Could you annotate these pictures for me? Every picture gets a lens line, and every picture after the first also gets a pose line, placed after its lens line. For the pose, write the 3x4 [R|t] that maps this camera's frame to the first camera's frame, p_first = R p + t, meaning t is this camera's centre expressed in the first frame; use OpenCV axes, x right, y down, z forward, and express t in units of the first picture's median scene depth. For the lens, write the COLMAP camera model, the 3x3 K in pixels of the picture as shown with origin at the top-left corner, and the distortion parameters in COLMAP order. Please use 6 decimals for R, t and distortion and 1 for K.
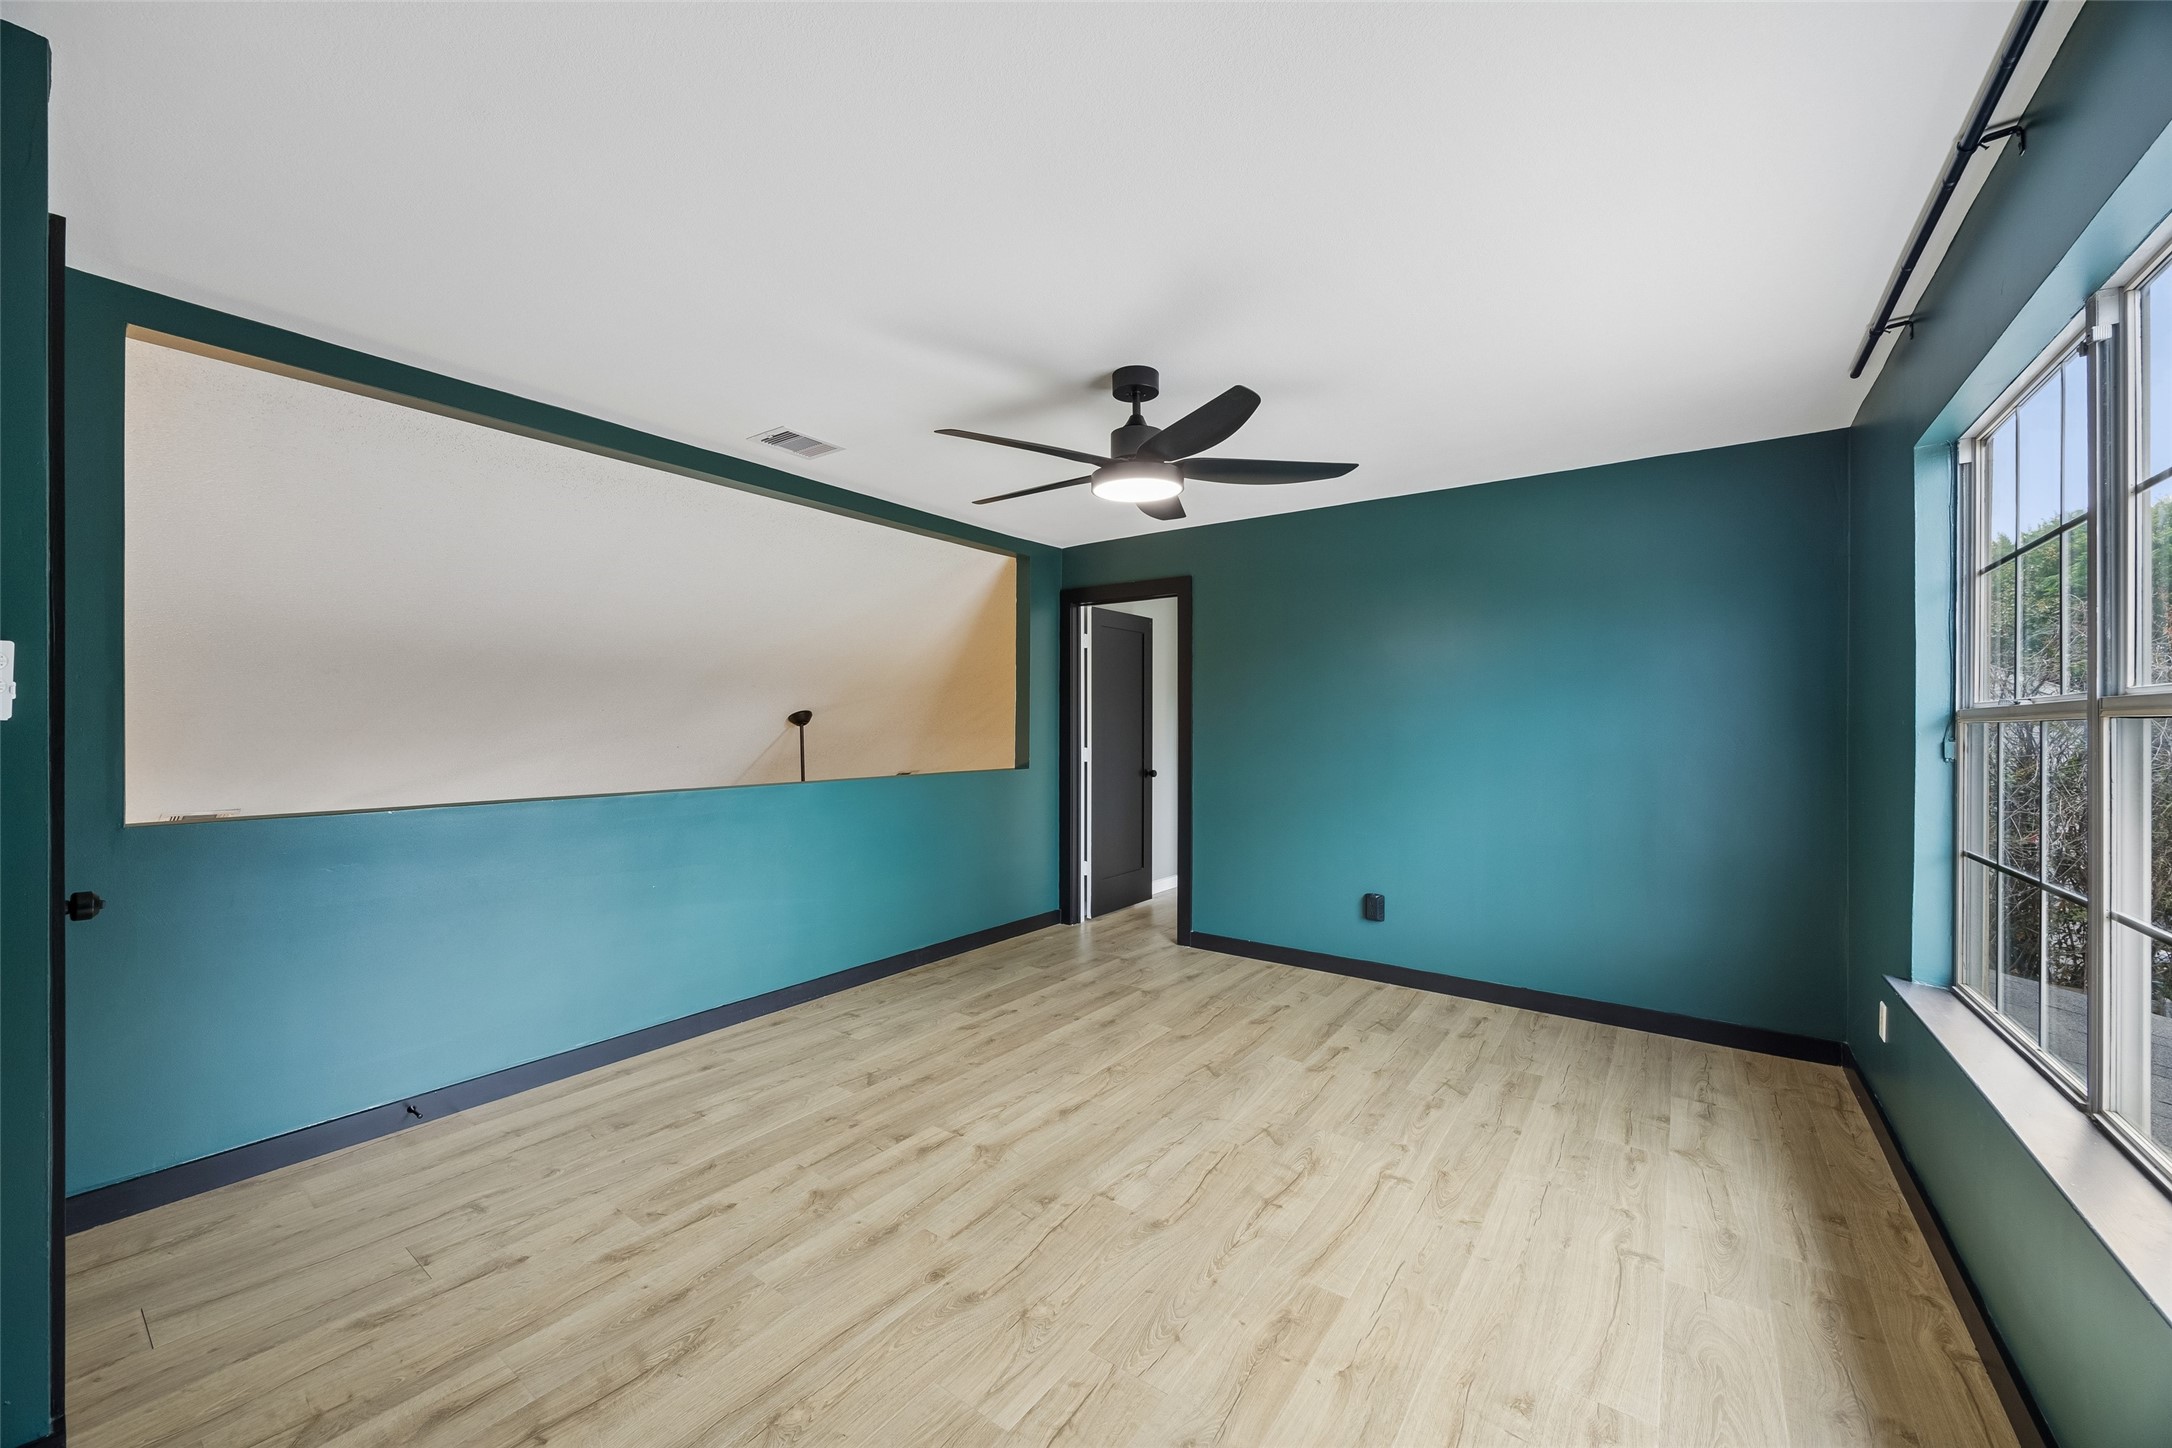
lens RADIAL K [[828.4, 0, 1083.3], [0, 828.4, 726.7], [0, 0, 1]] dist [-0.004940, 0.000815]
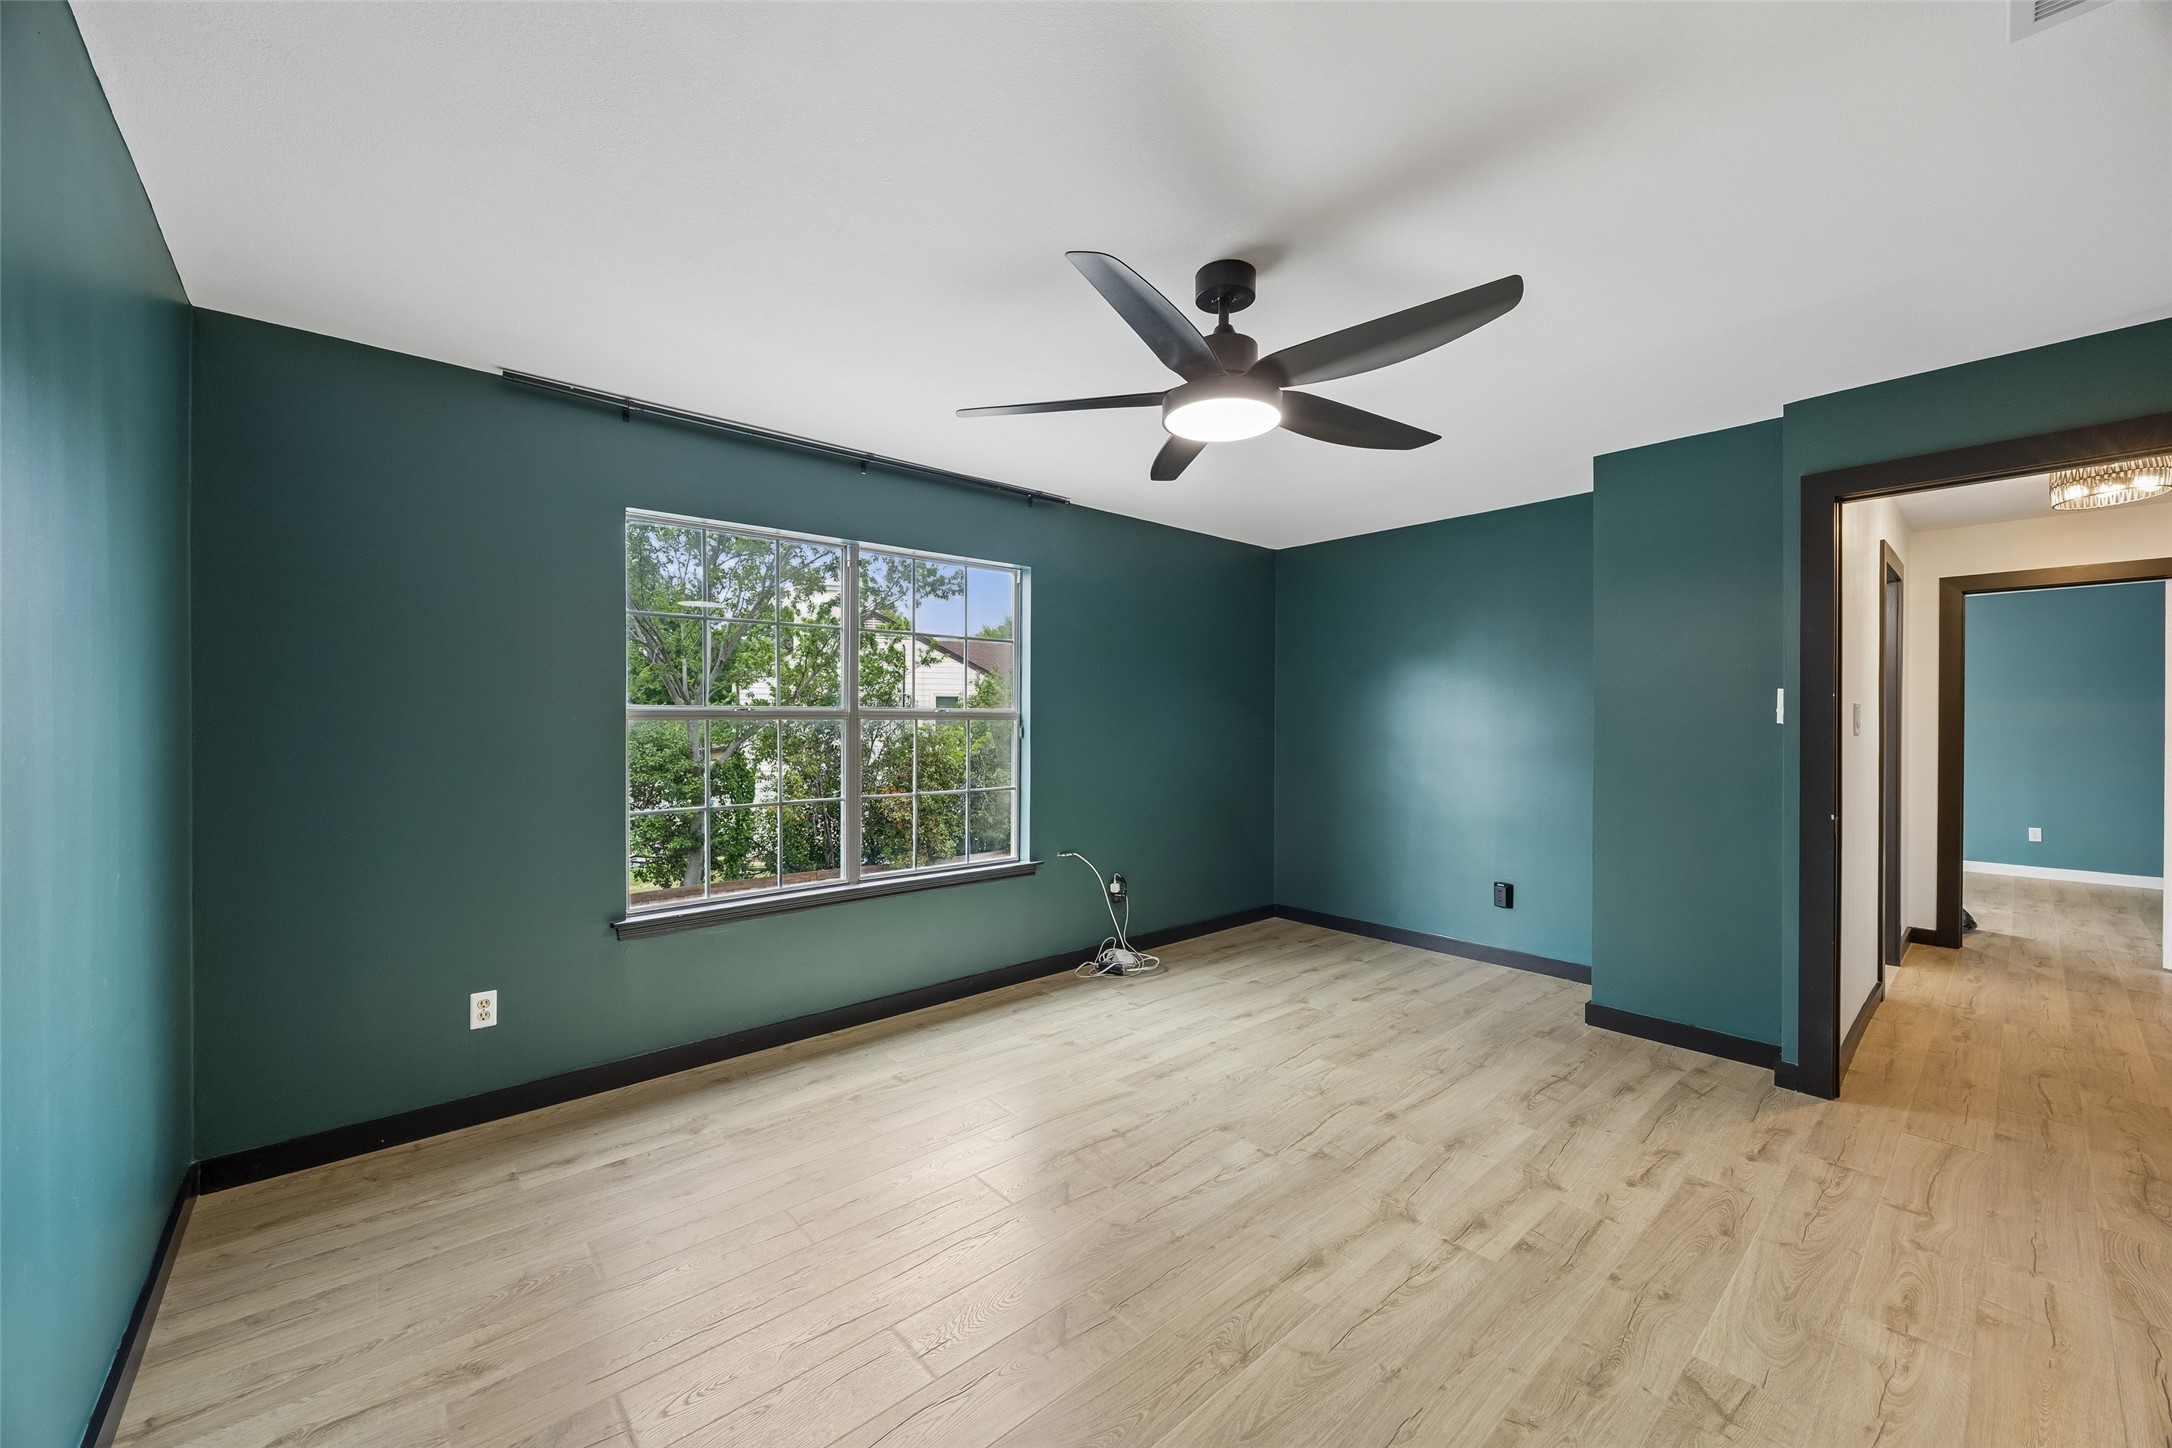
lens RADIAL K [[828.4, 0, 1079.2], [0, 828.4, 722.7], [0, 0, 1]] dist [-0.004940, 0.000815]
pose [[-0.974356, -0.006233, 0.224925, 0.023057], [-0.005402, 0.999976, 0.004312, -0.007873], [-0.224947, 0.002986, -0.974366, 2.045821]]
